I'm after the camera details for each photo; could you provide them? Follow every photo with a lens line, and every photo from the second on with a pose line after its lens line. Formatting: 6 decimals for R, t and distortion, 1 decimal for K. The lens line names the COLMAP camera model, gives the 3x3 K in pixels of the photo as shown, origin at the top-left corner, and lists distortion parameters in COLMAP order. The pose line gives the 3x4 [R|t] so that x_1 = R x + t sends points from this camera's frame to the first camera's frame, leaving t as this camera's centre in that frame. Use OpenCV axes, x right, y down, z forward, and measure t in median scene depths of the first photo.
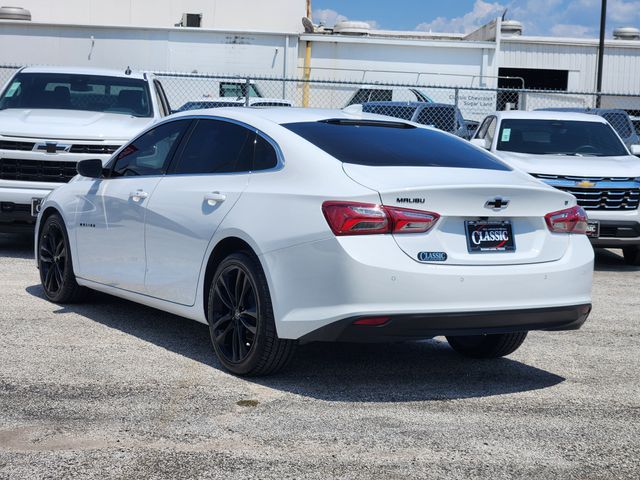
lens RADIAL K [[1221.9, 0, 320.0], [0, 1221.9, 240.0], [0, 0, 1]] dist [-0.067499, 0.213742]
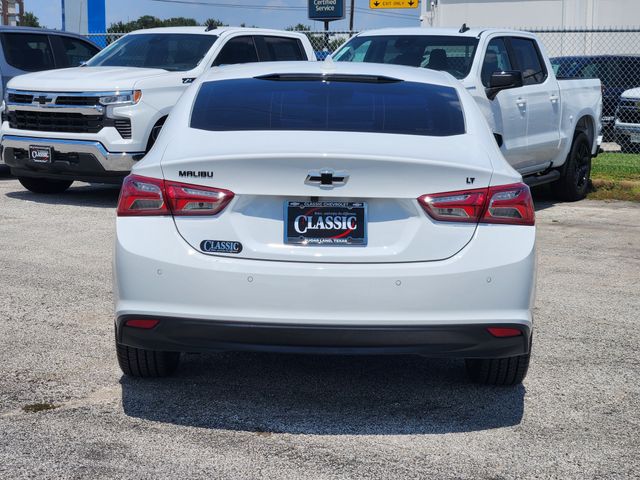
lens RADIAL K [[1221.9, 0, 320.0], [0, 1221.9, 240.0], [0, 0, 1]] dist [-0.067499, 0.213742]
pose [[0.844520, 0.041747, -0.533894, 0.541493], [-0.028072, 0.999037, 0.033714, -0.018040], [0.534788, -0.013485, 0.844879, 0.368010]]
